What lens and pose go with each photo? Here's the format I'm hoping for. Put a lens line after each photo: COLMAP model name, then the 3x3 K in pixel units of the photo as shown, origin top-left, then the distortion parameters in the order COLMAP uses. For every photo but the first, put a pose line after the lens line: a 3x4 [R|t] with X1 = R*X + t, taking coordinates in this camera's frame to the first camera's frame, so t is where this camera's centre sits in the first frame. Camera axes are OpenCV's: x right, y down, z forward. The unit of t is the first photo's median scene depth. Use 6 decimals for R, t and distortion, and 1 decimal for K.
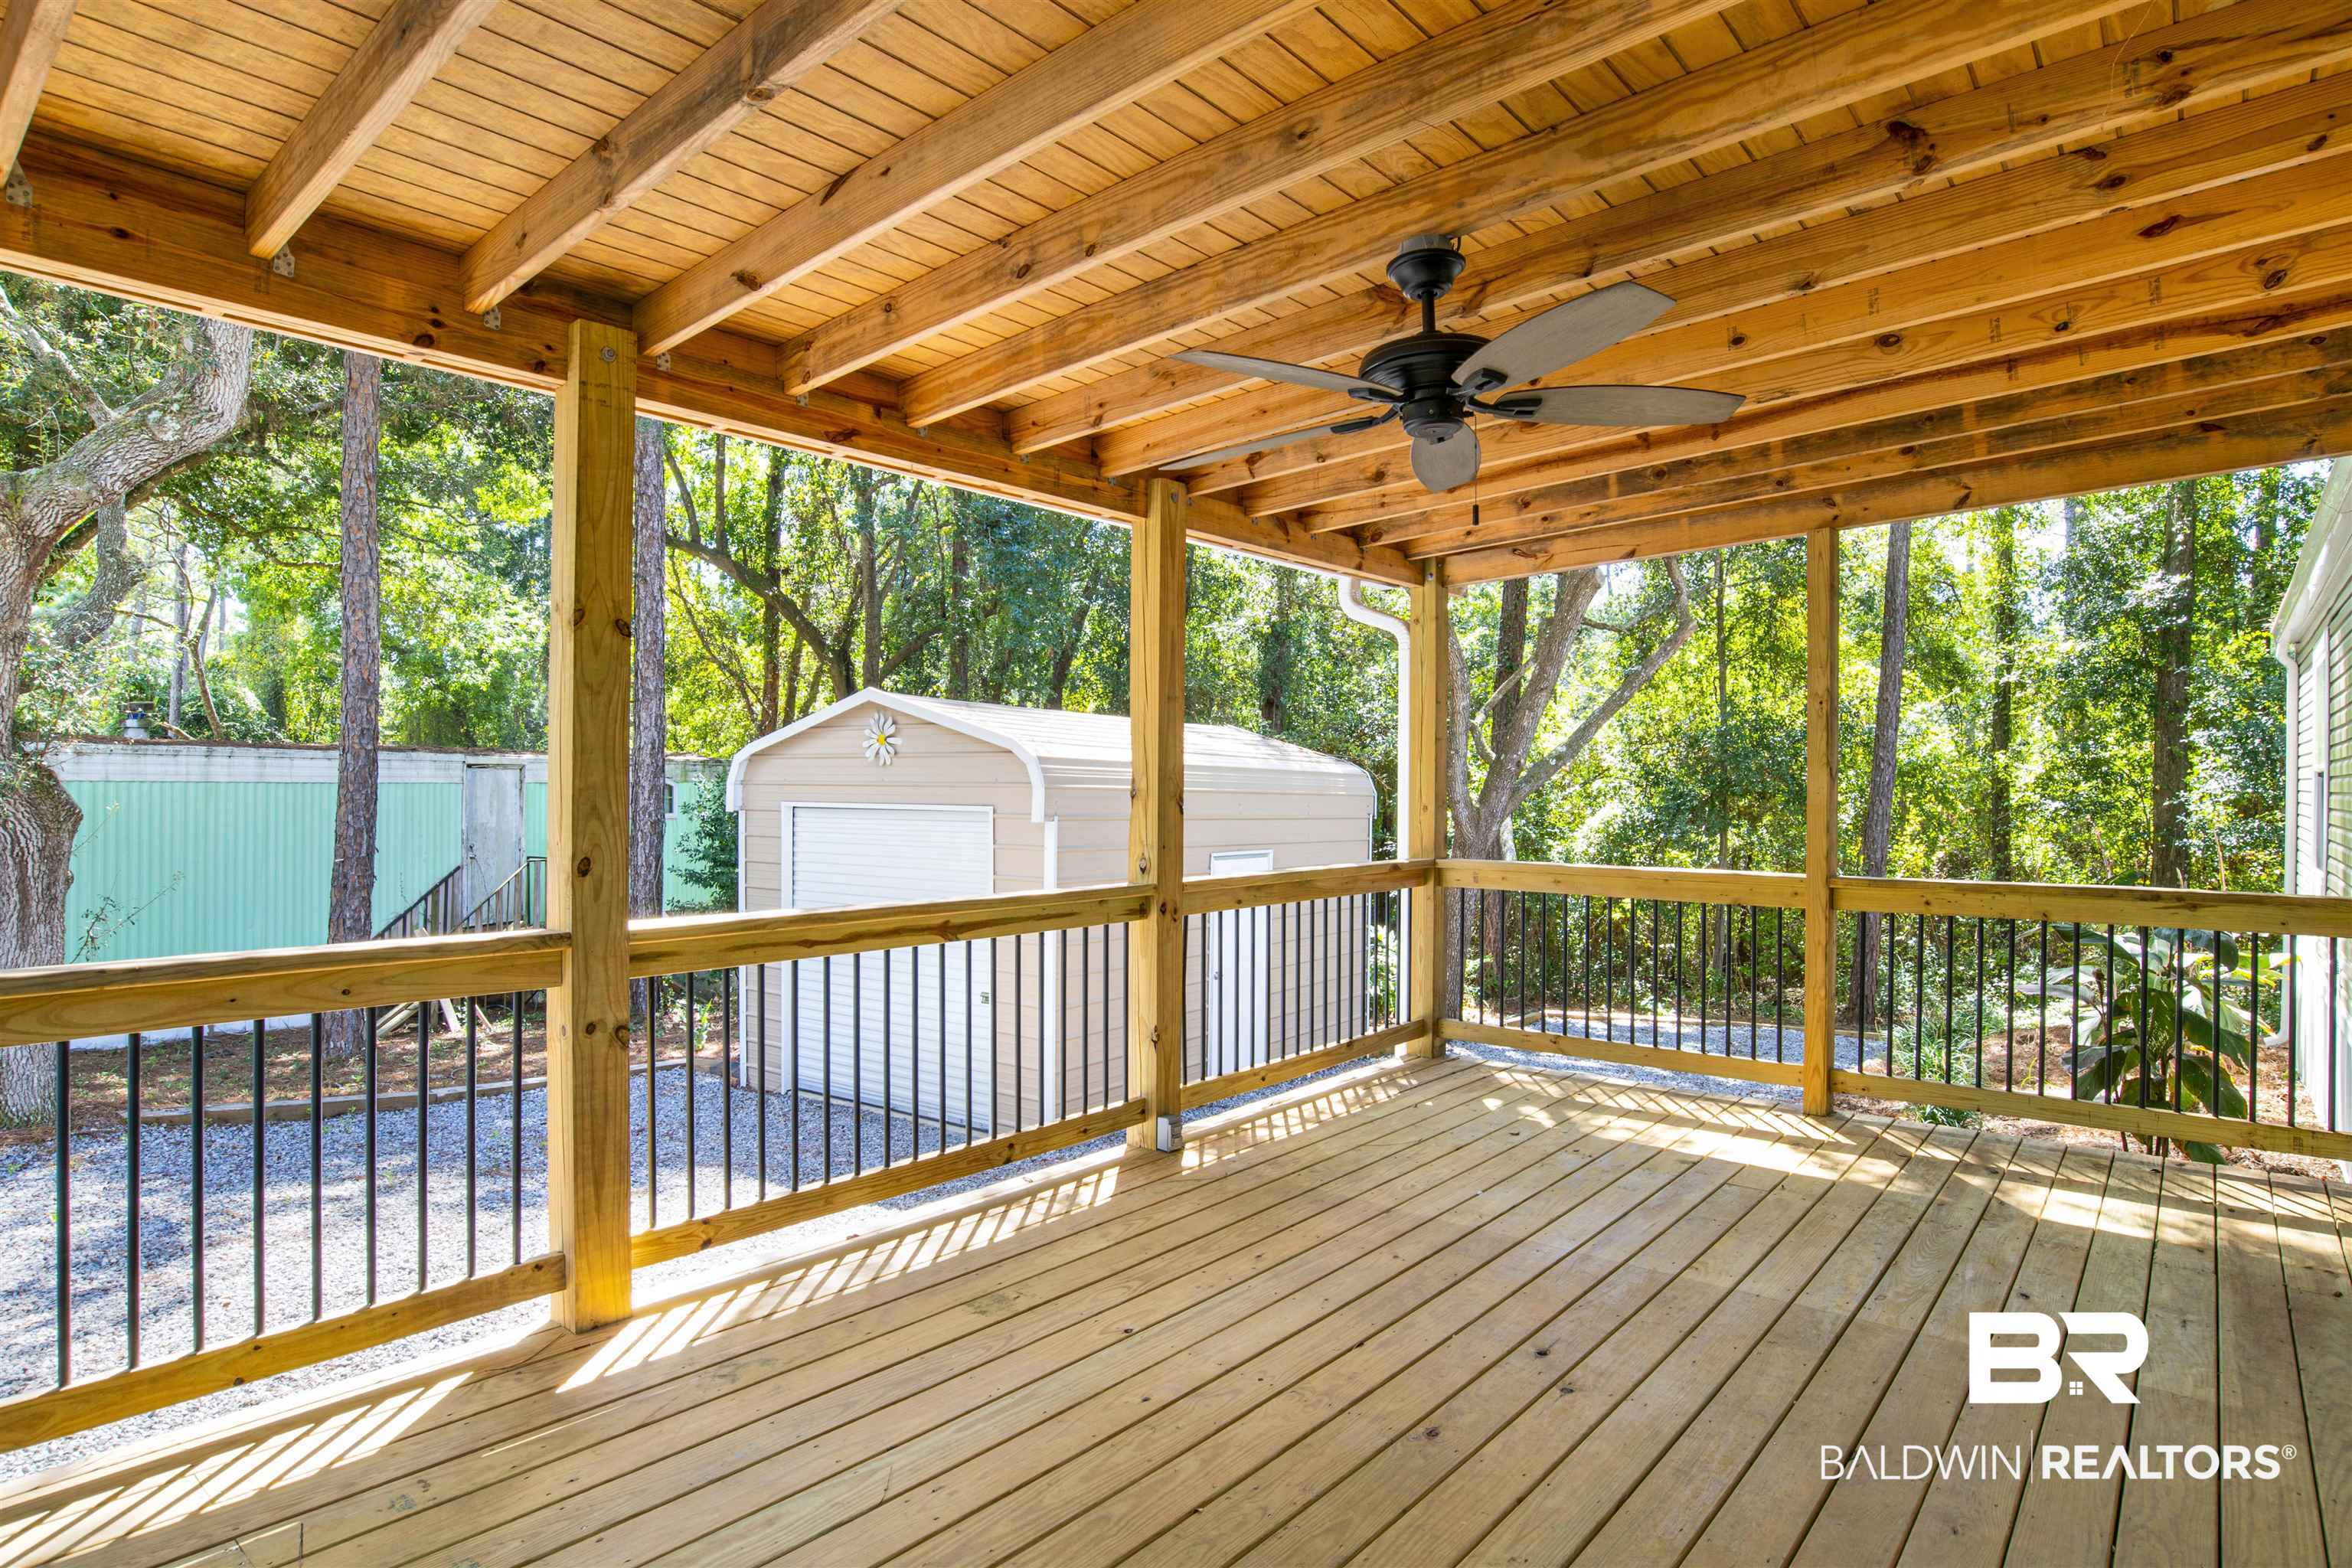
lens RADIAL K [[1264.2, 0, 1196.4], [0, 1264.2, 785.2], [0, 0, 1]] dist [-0.077397, 0.030690]
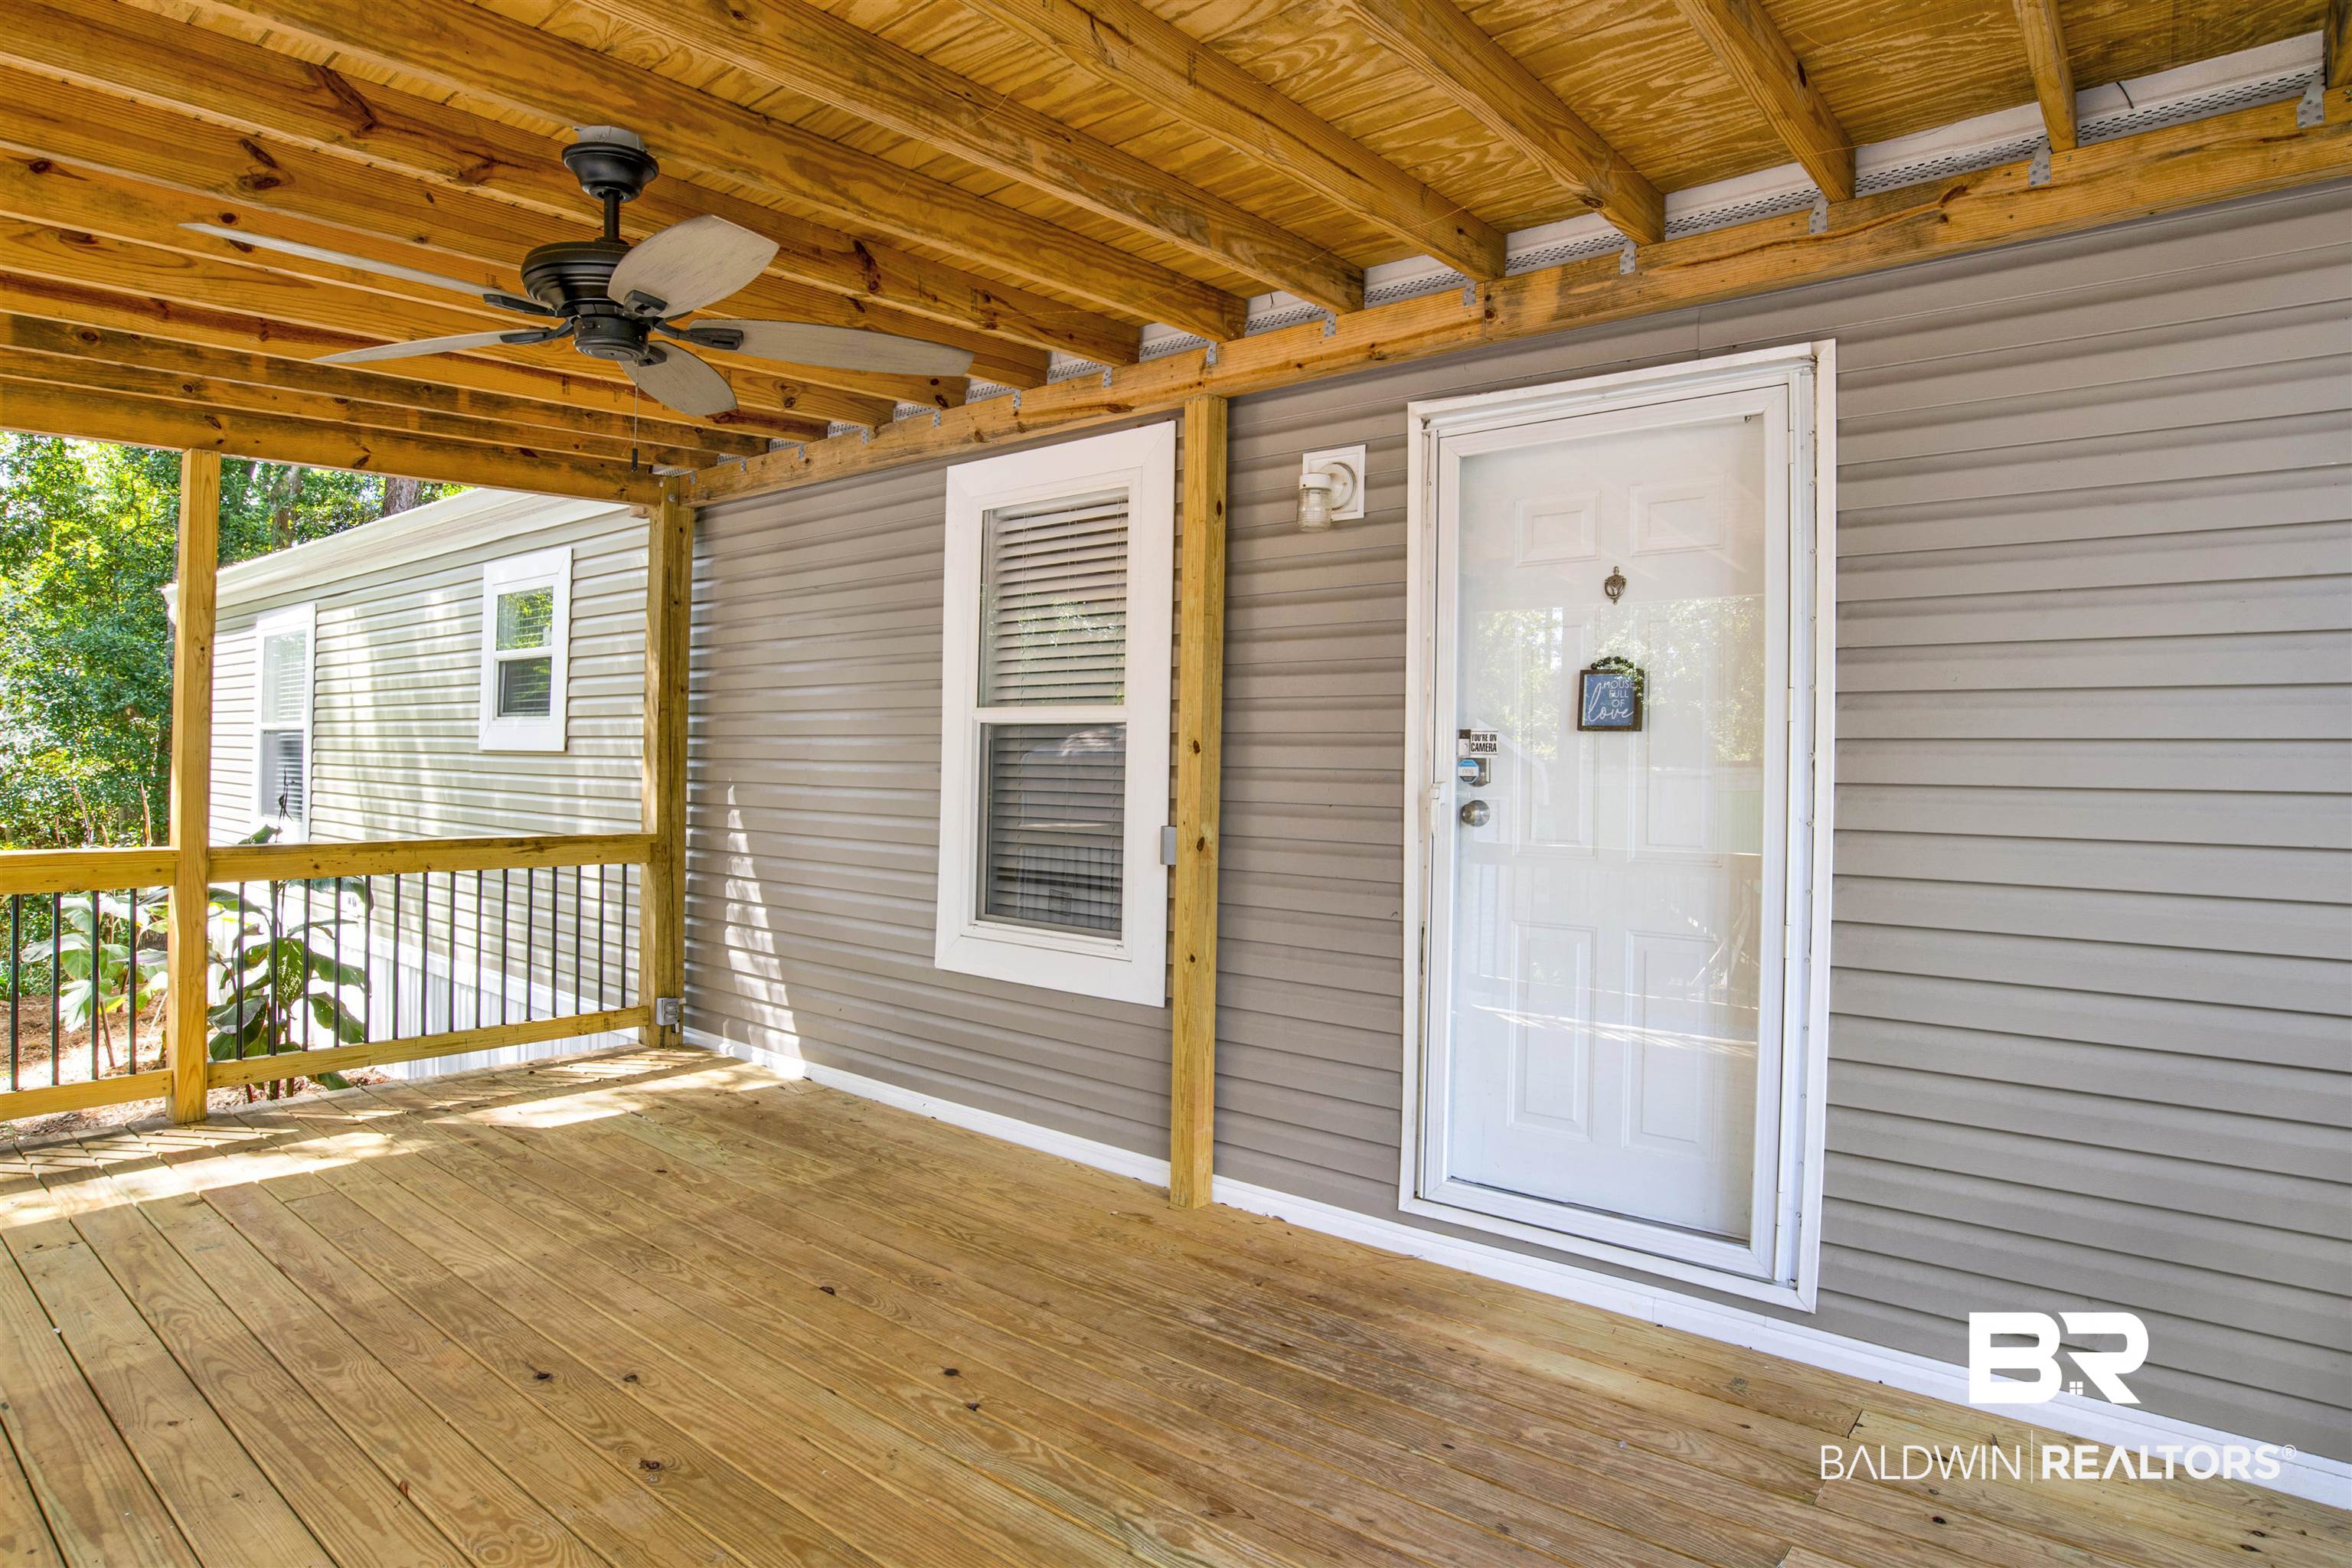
lens RADIAL K [[1264.2, 0, 1196.4], [0, 1264.2, 785.2], [0, 0, 1]] dist [-0.077397, 0.030690]
pose [[0.005231, -0.021341, 0.999759, -0.409224], [-0.019207, 0.999586, 0.021438, -0.004244], [-0.999802, -0.019314, 0.004819, 0.345448]]
